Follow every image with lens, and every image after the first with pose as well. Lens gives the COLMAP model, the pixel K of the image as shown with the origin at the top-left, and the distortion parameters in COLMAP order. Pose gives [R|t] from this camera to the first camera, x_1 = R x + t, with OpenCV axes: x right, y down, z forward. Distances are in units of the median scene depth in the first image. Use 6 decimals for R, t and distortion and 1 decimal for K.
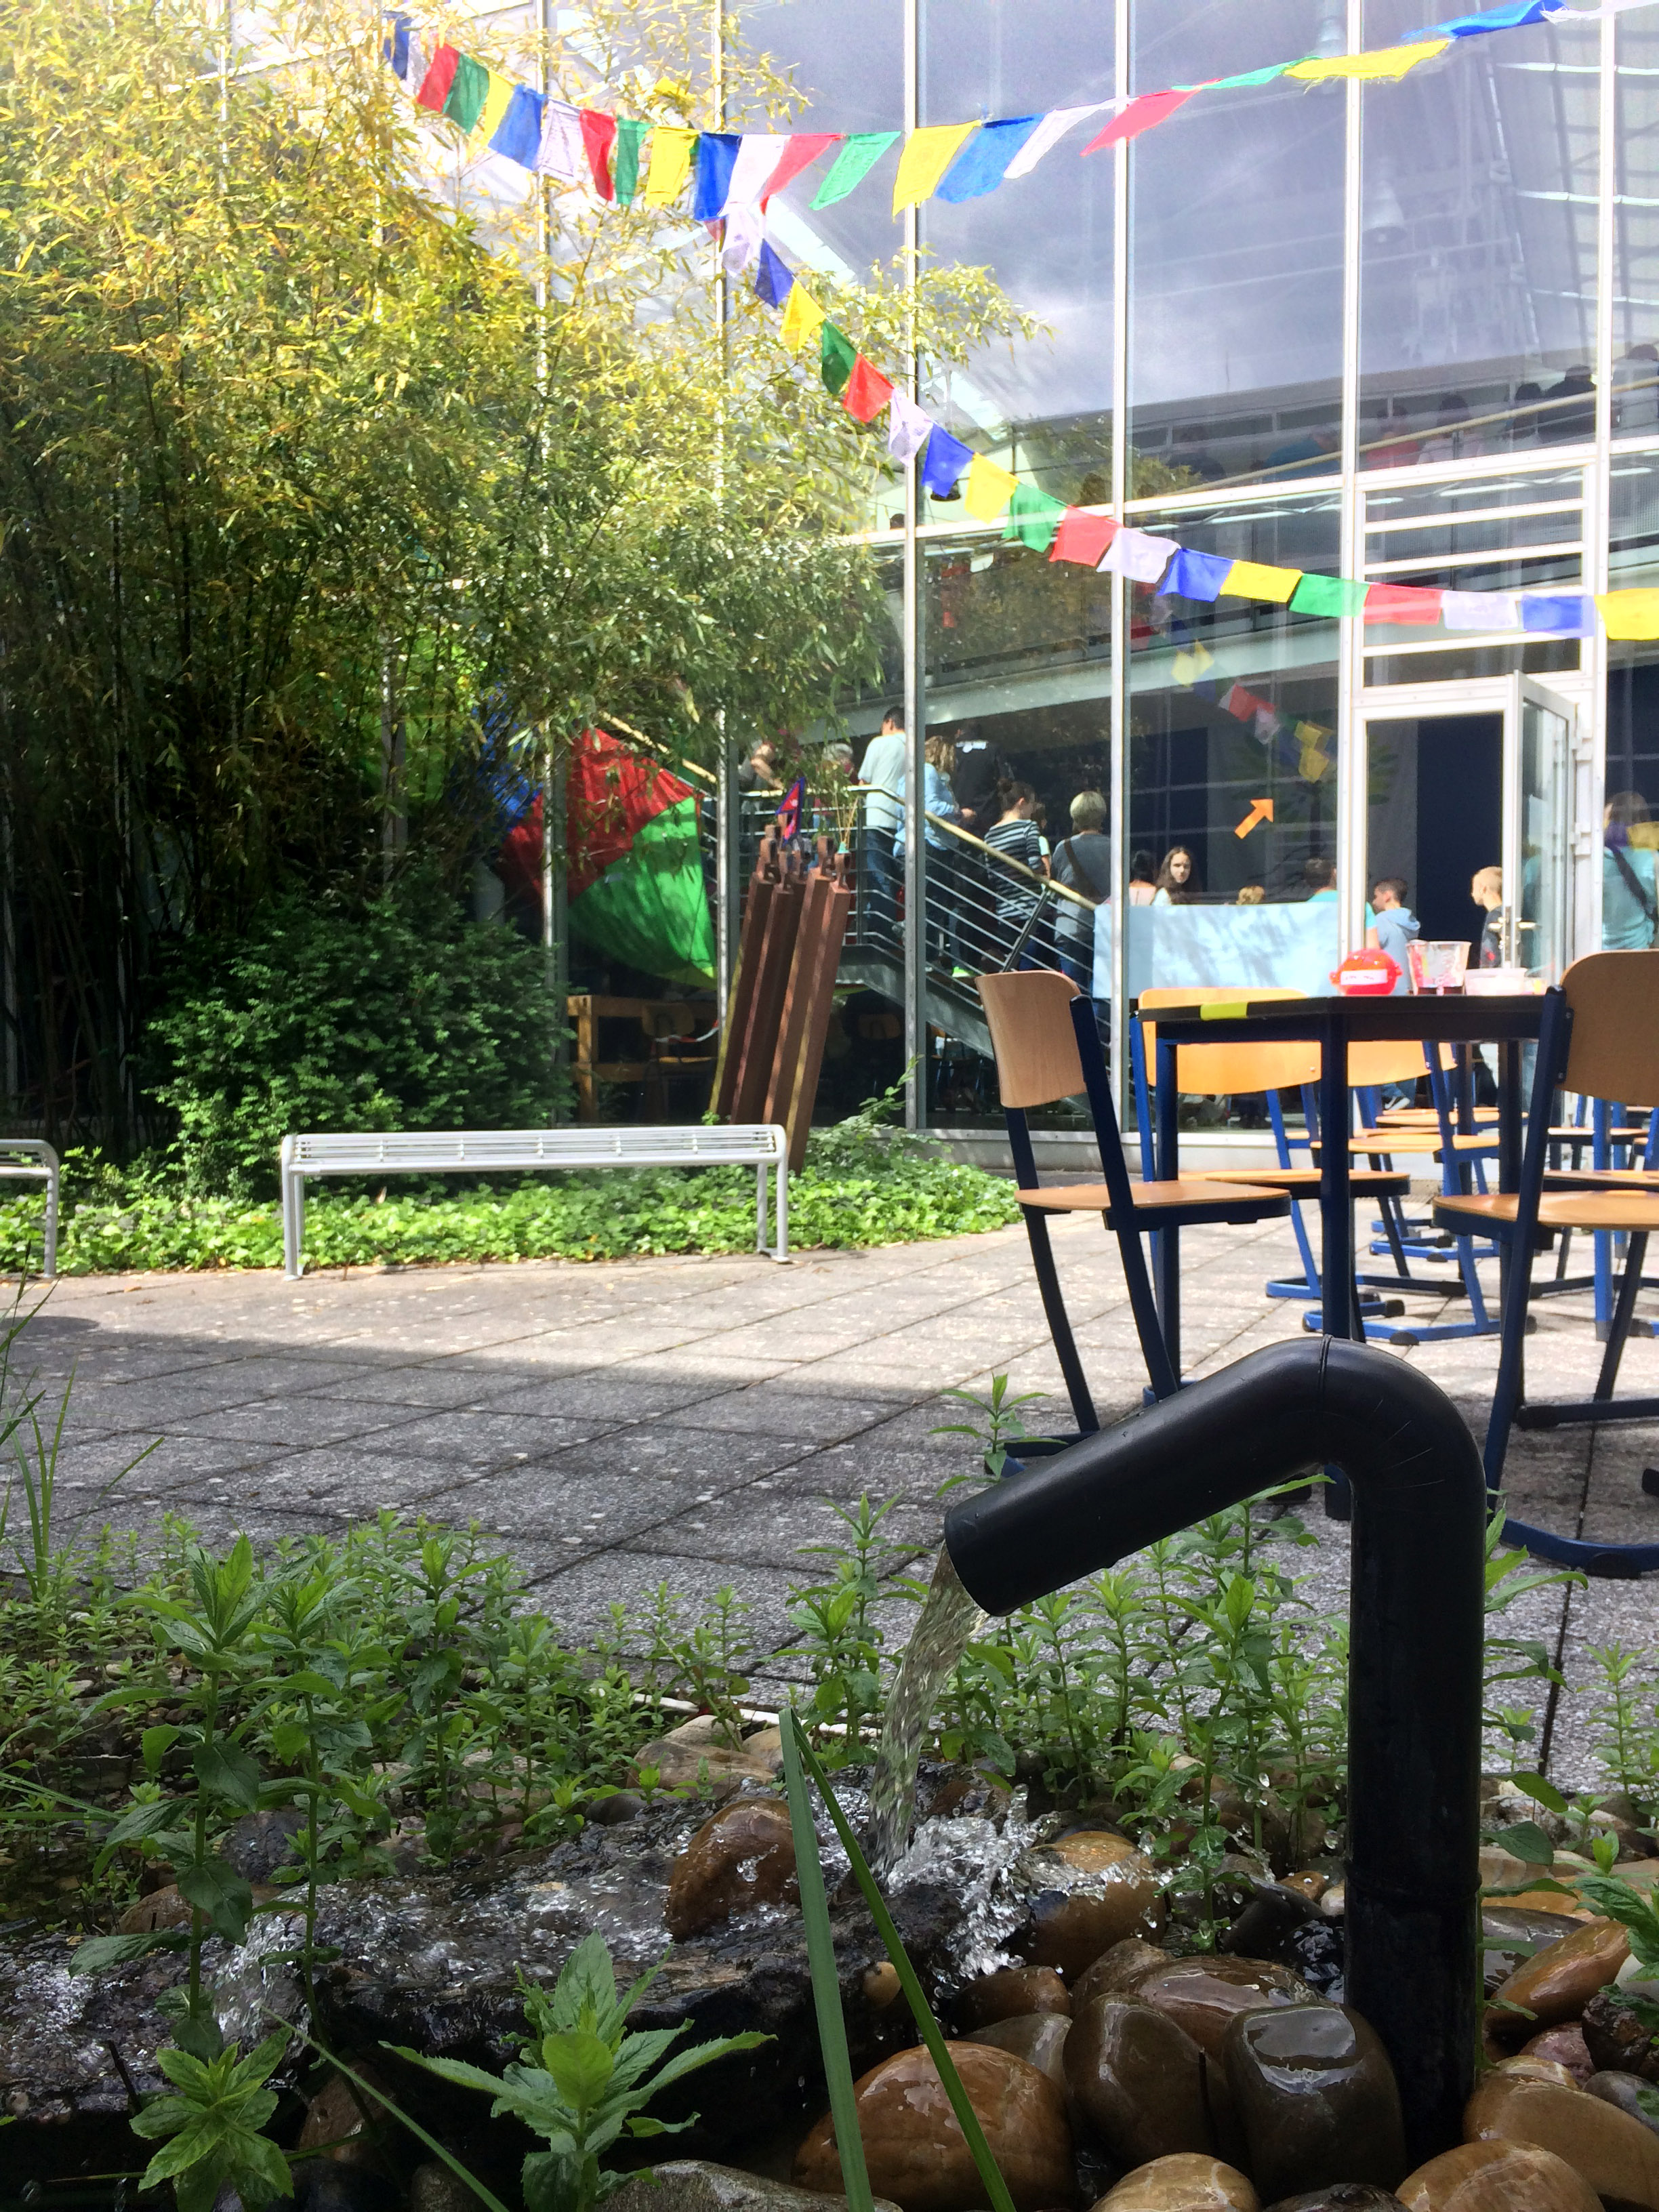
lens RADIAL K [[1847.4, 0, 829.5], [0, 1847.4, 1106.0], [0, 0, 1]] dist [0.003828, -0.001024]
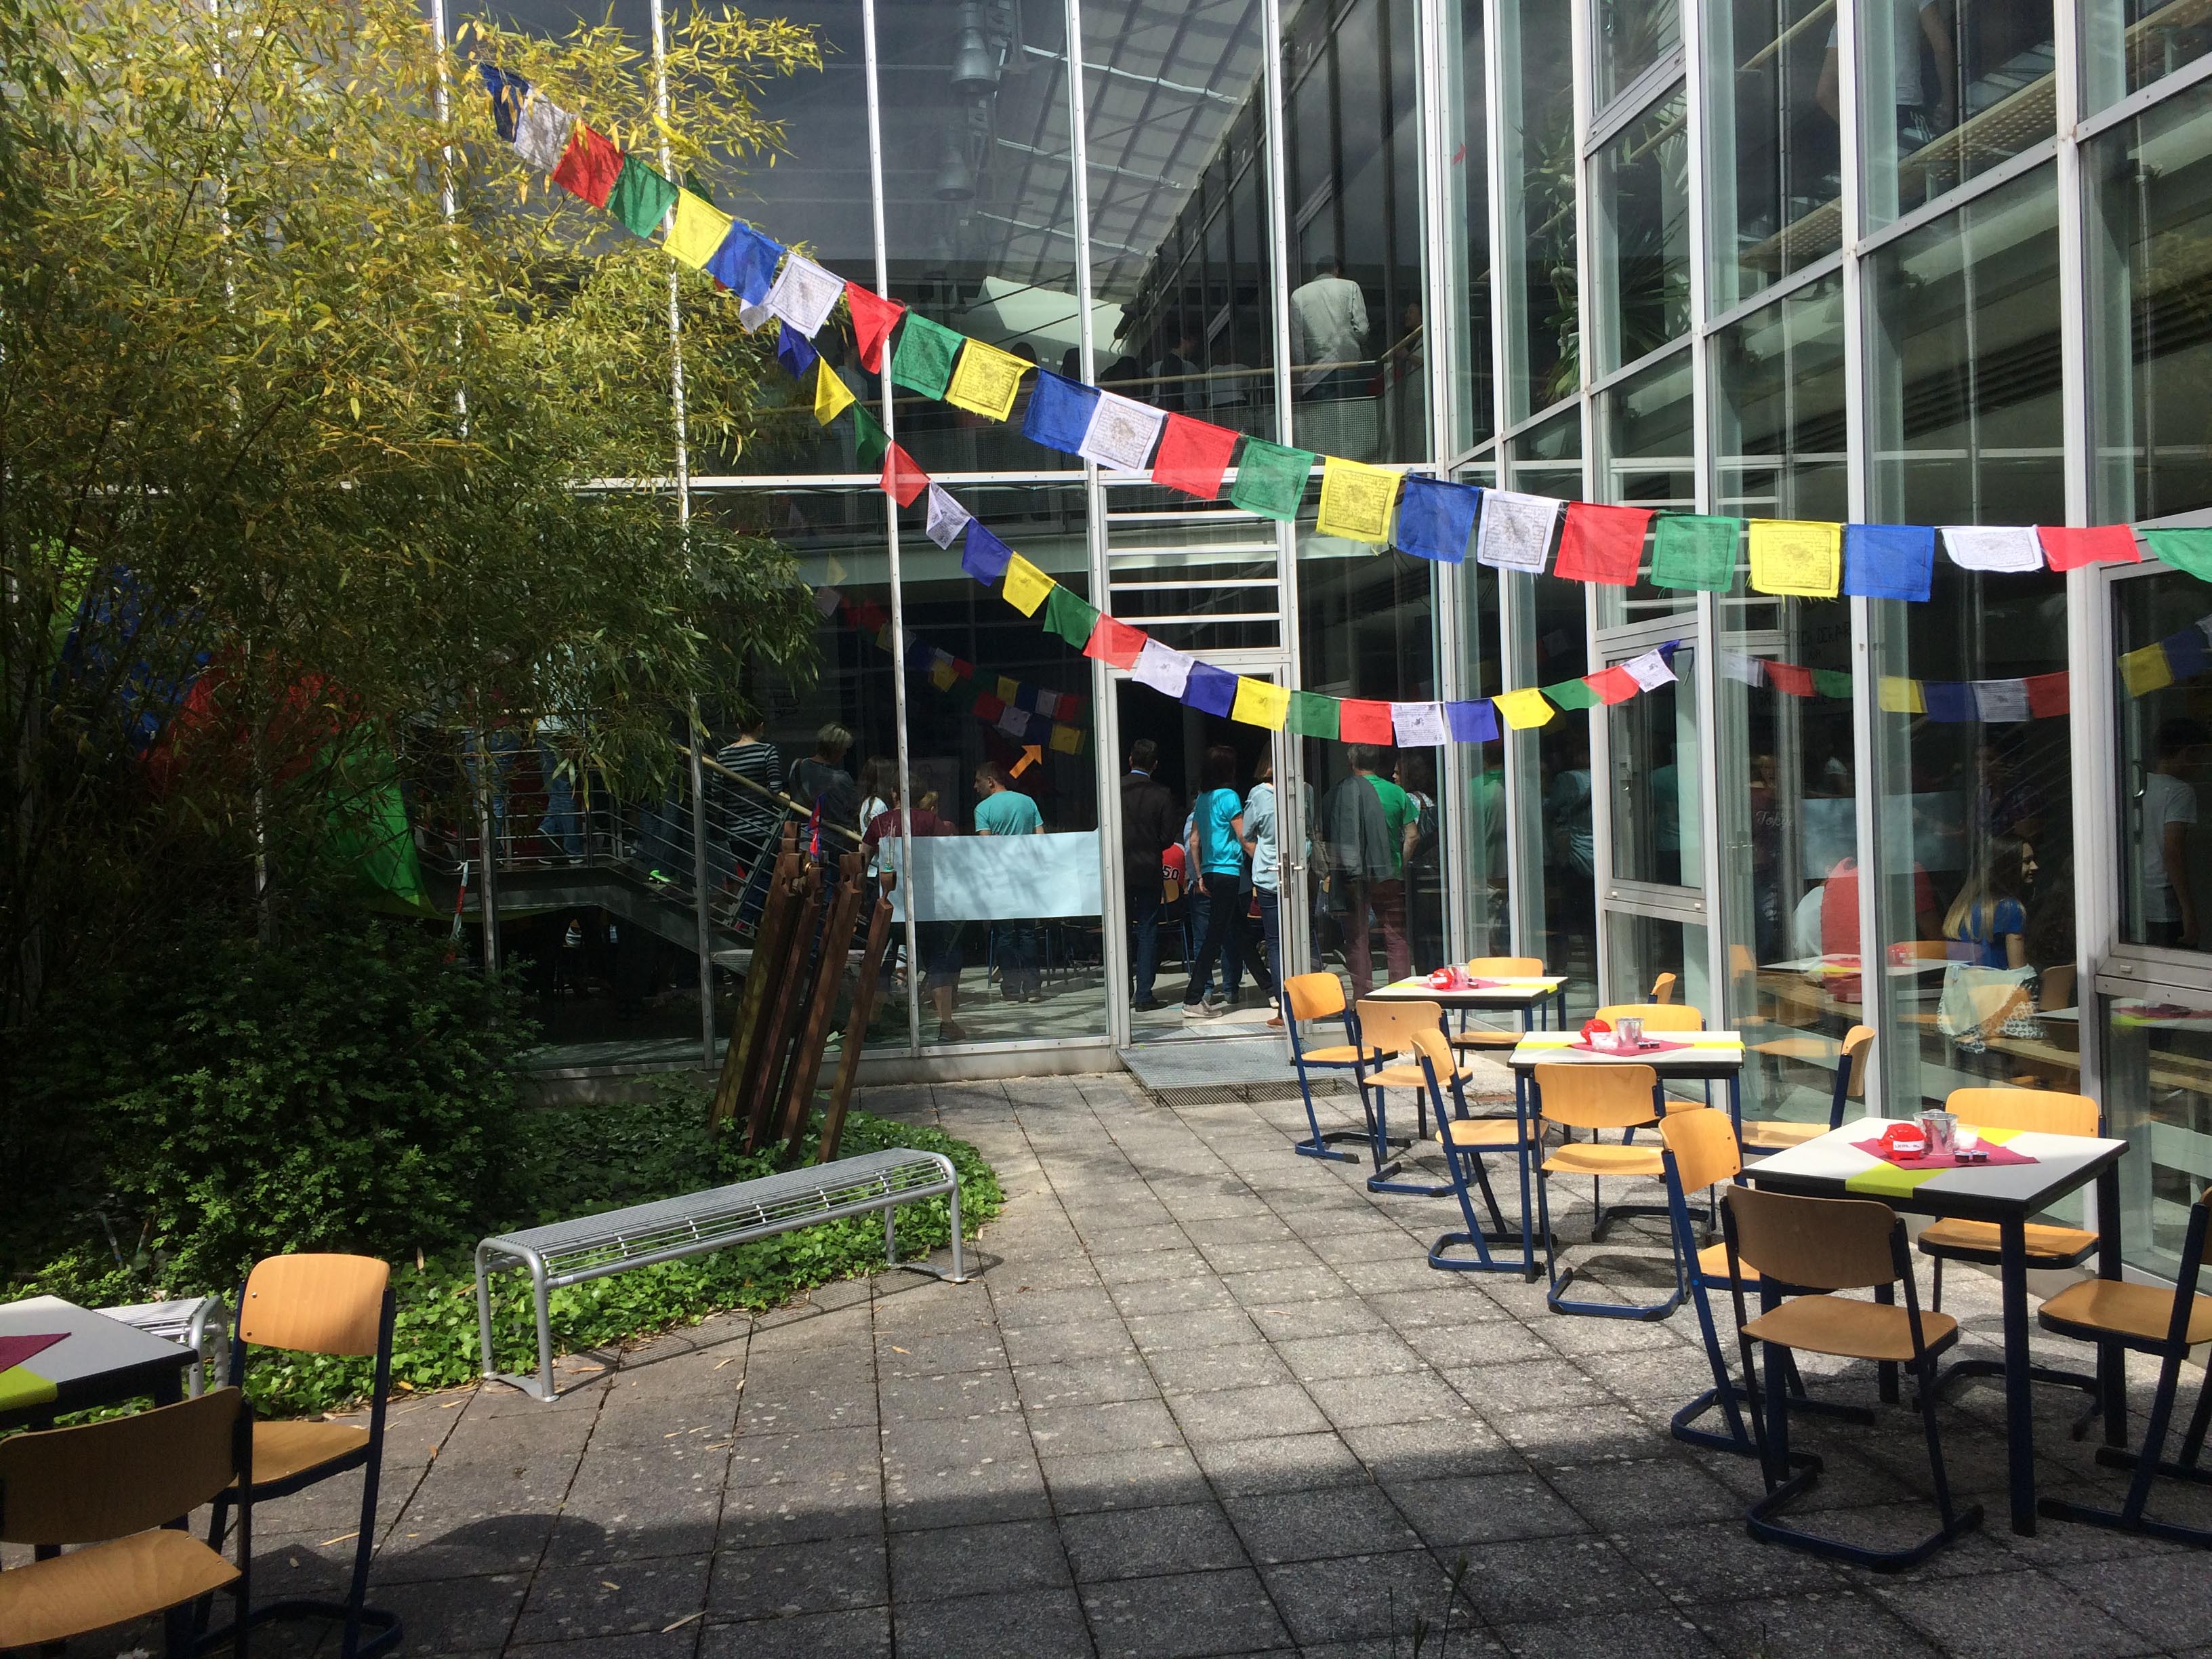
lens RADIAL K [[1847.4, 0, 1106.0], [0, 1847.4, 829.5], [0, 0, 1]] dist [0.003828, -0.001024]
pose [[0.846794, -0.052024, 0.529371, -0.420335], [0.058116, 0.998297, 0.005144, -0.148040], [-0.528737, 0.026409, 0.848375, 0.017536]]
